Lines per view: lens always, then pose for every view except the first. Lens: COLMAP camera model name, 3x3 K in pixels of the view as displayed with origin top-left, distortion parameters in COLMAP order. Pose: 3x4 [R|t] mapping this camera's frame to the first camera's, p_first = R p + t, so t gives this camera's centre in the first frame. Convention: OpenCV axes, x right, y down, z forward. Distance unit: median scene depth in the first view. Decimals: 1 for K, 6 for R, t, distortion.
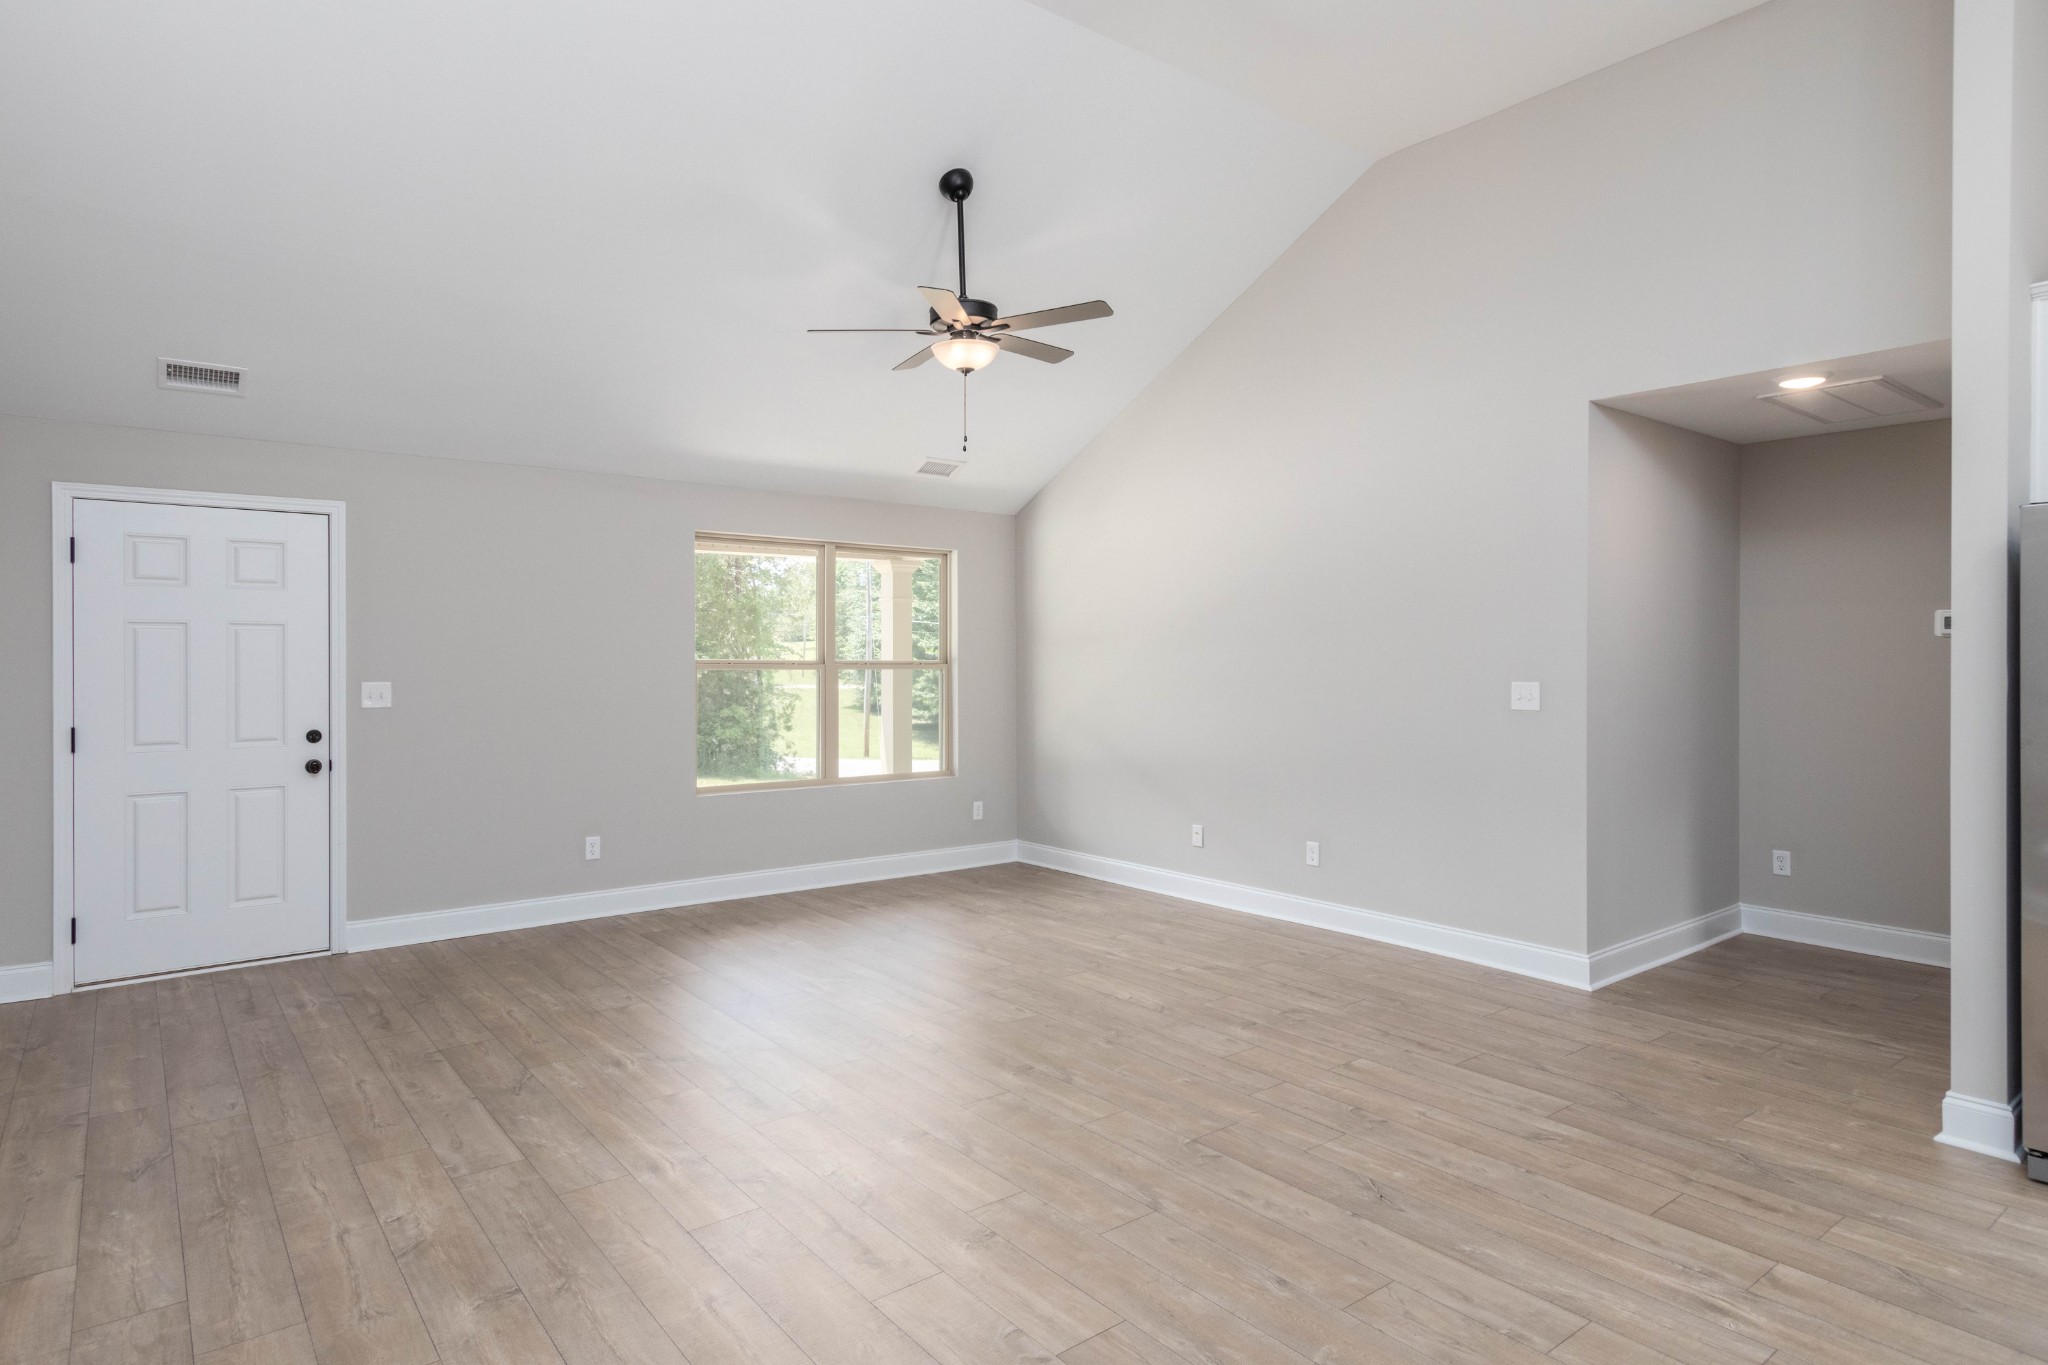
lens RADIAL K [[1158.7, 0, 1024.0], [0, 1158.7, 682.5], [0, 0, 1]] dist [-0.000044, -0.001741]
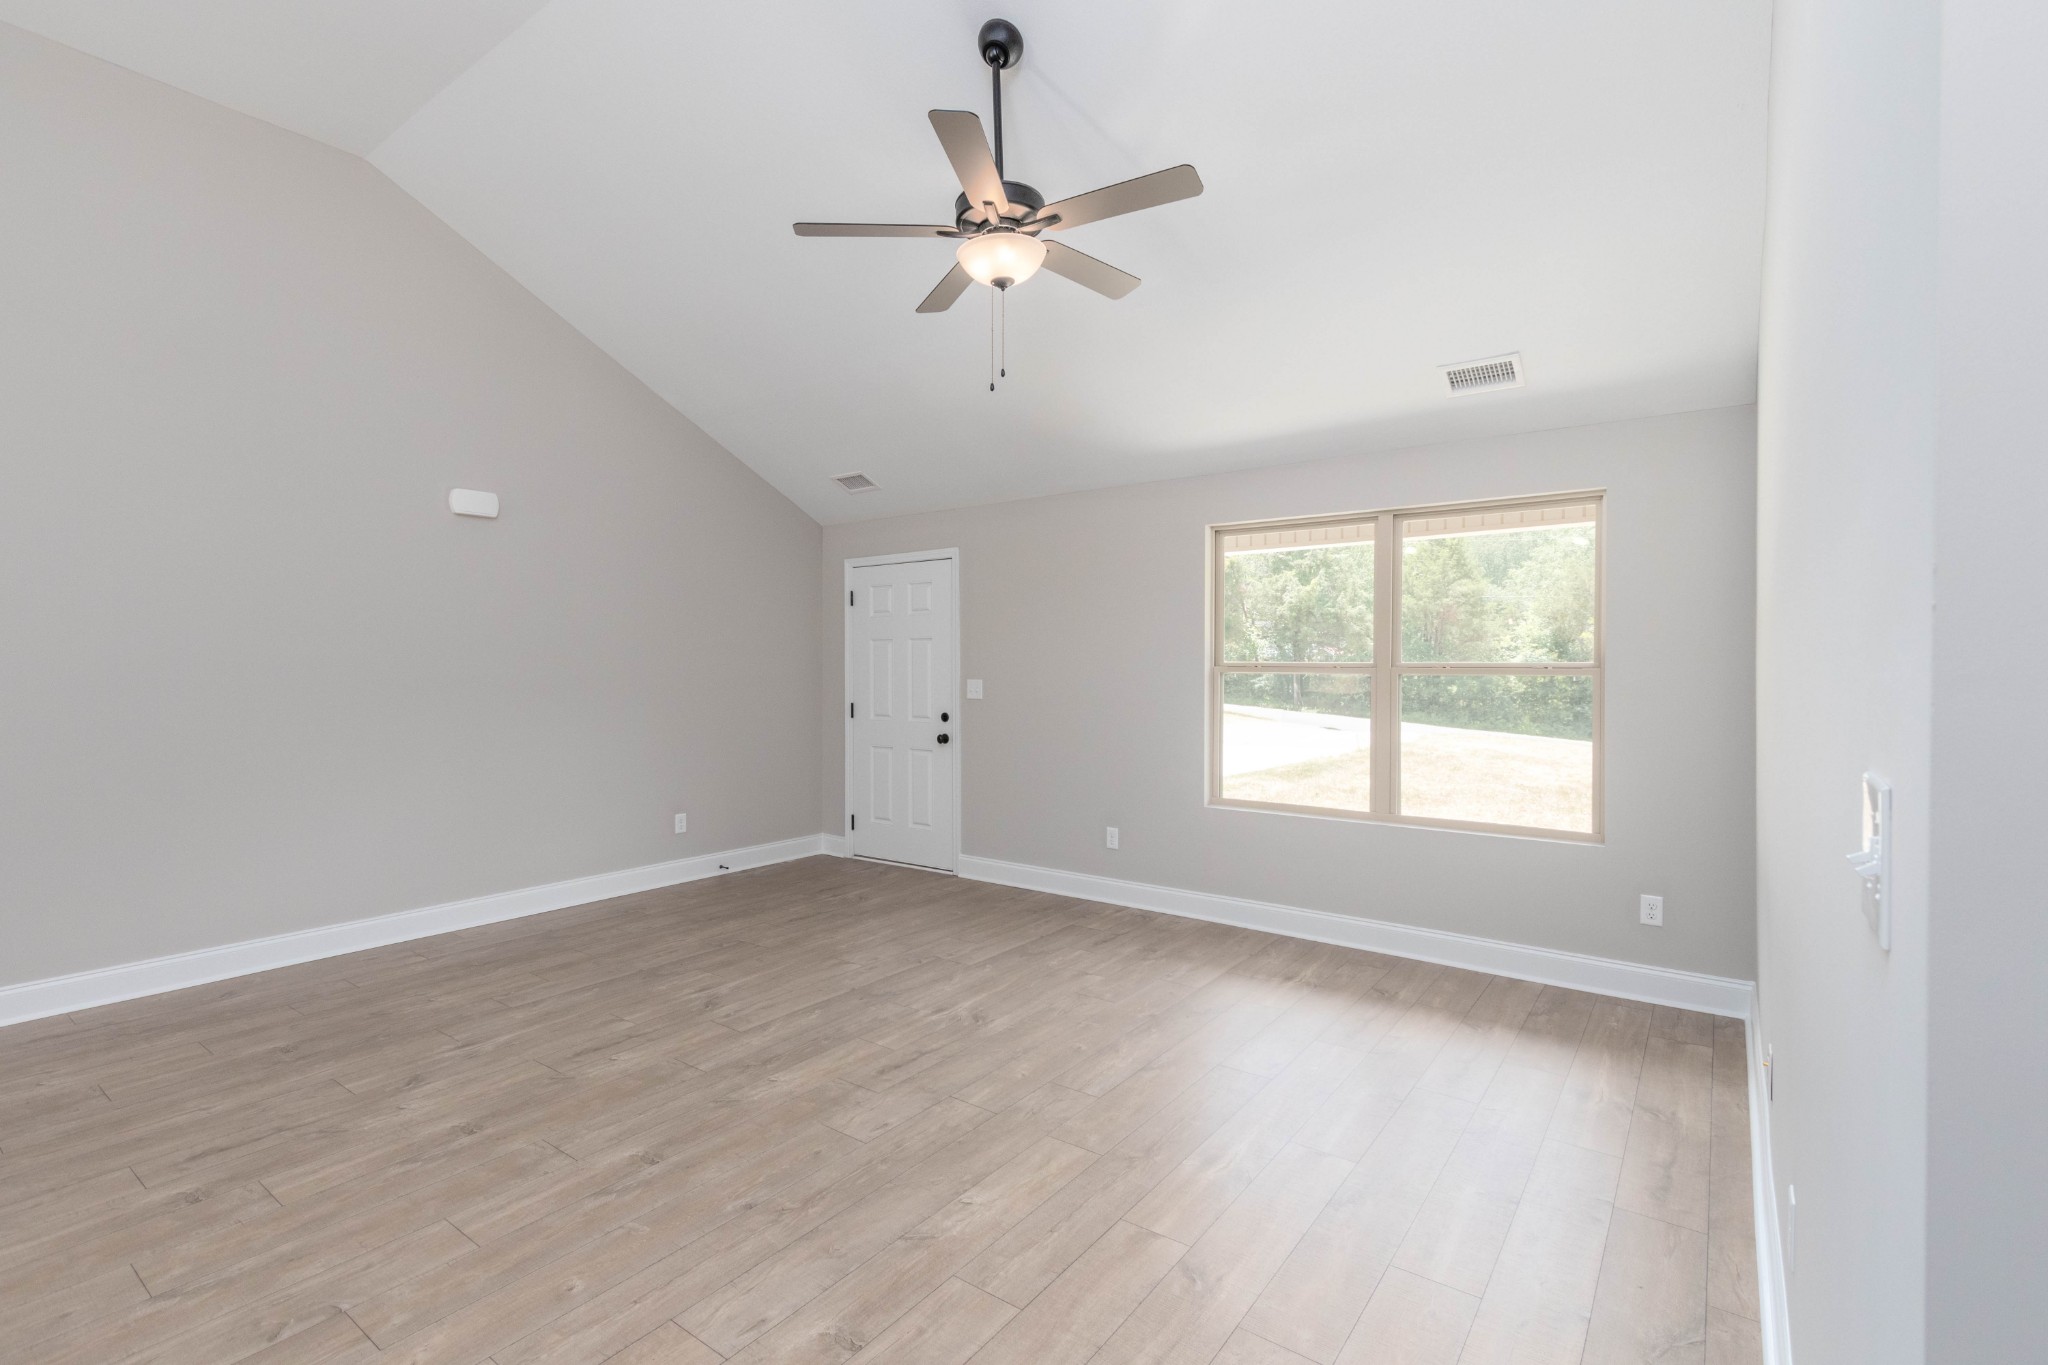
lens RADIAL K [[950.6, 0, 1024.0], [0, 950.6, 682.5], [0, 0, 1]] dist [-0.000354, -0.000385]
pose [[0.244121, 0.018497, -0.969568, 0.682425], [-0.020223, 0.999698, 0.013980, -0.017899], [0.969534, 0.016195, 0.244421, 1.041880]]
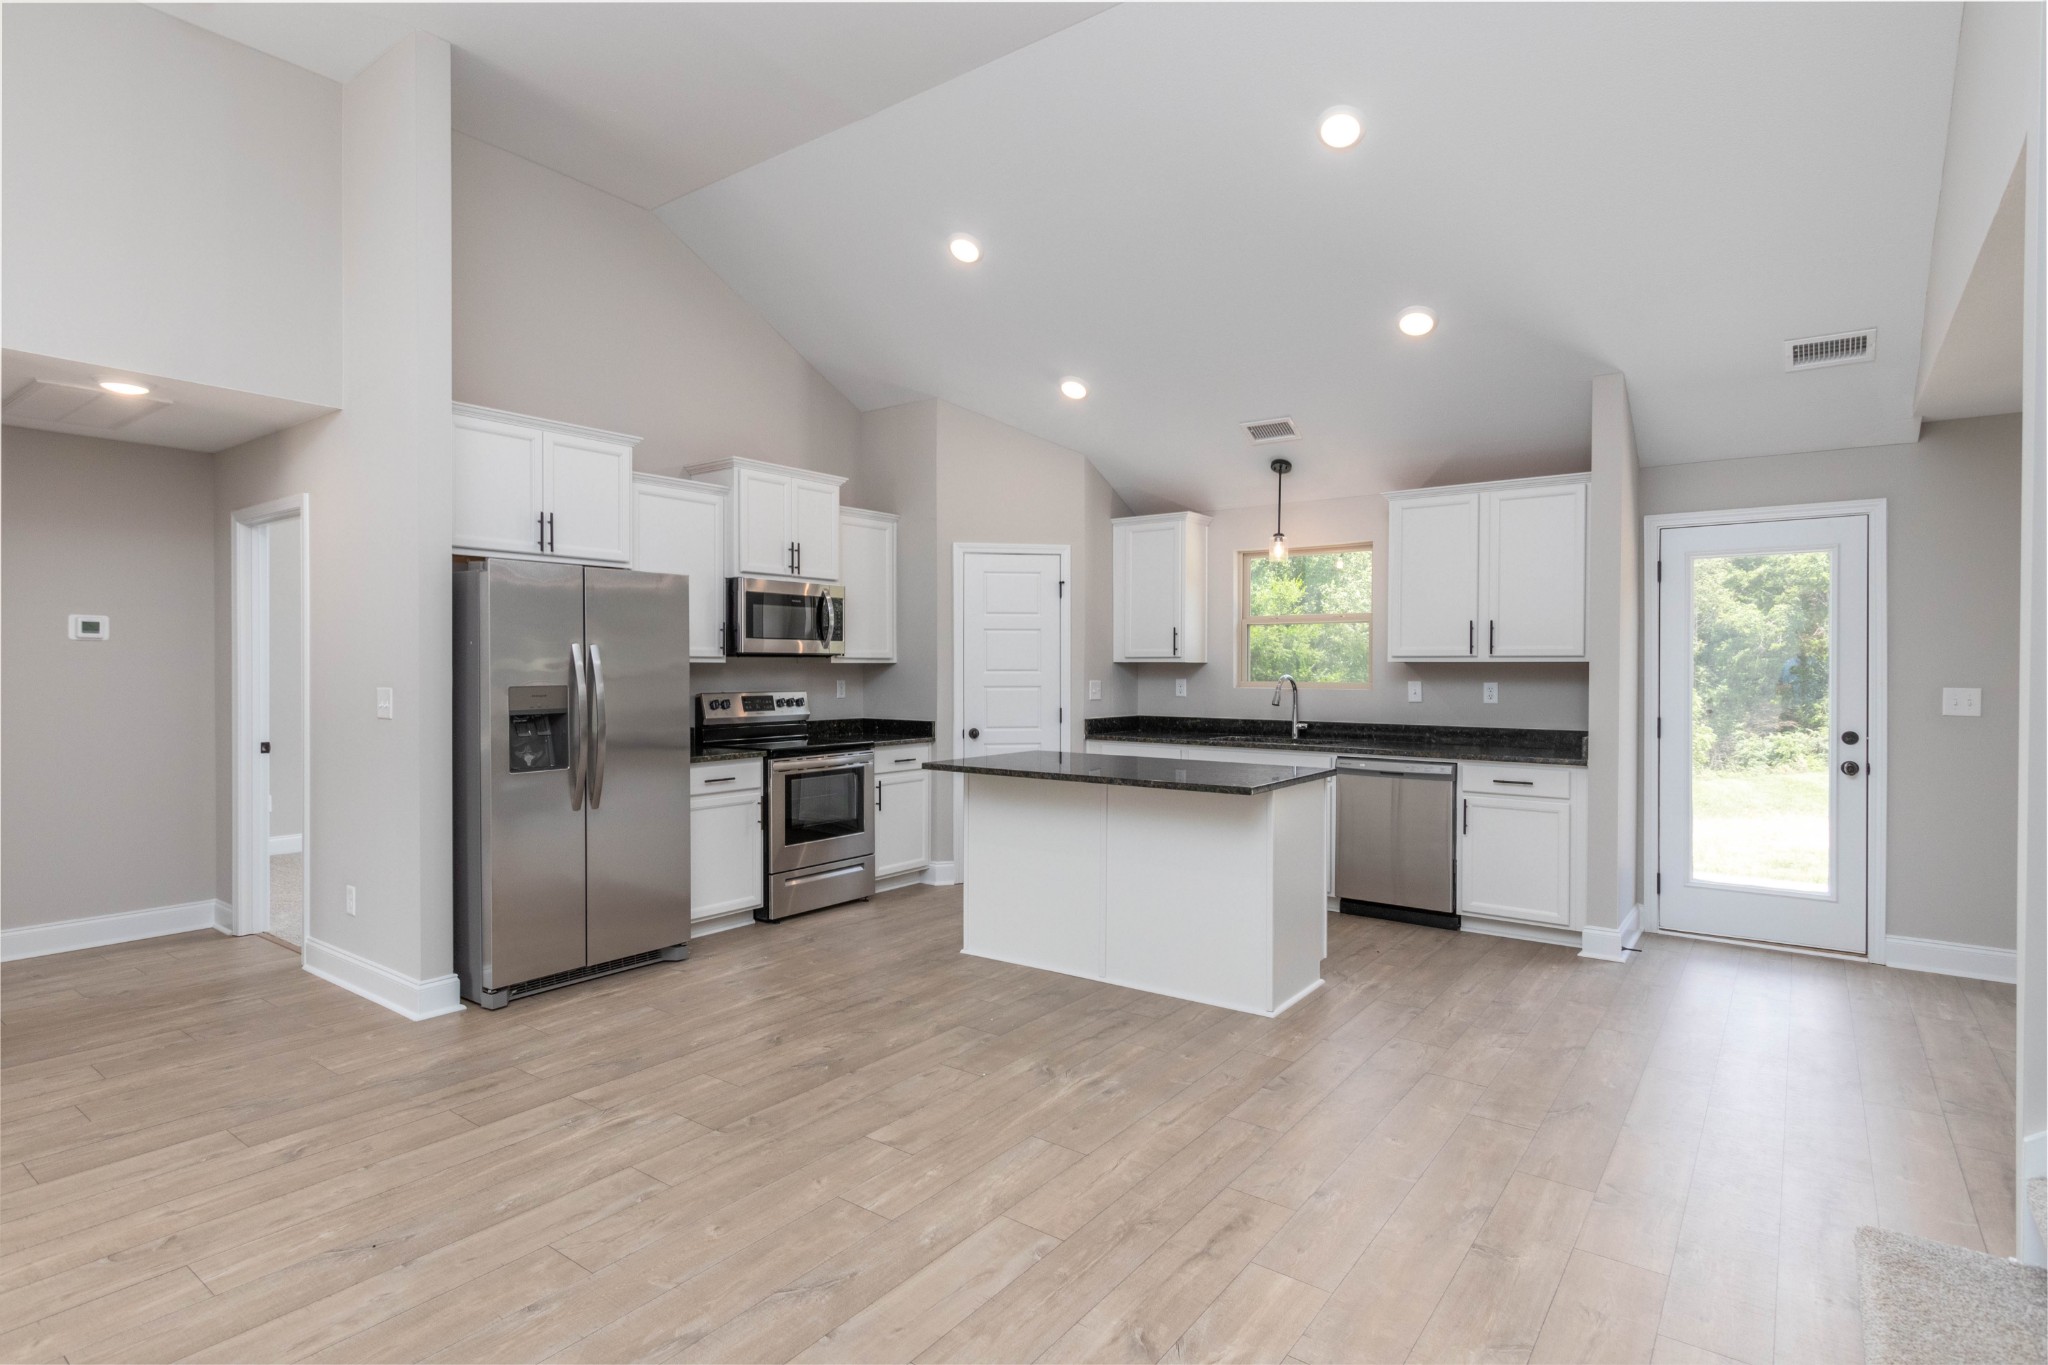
lens RADIAL K [[1015.3, 0, 1024.0], [0, 1015.3, 682.5], [0, 0, 1]] dist [0.016636, -0.000877]
pose [[-0.255941, -0.017625, 0.966532, -0.409141], [0.017519, 0.999585, 0.022867, -0.007481], [-0.966534, 0.022785, -0.255526, 0.478663]]
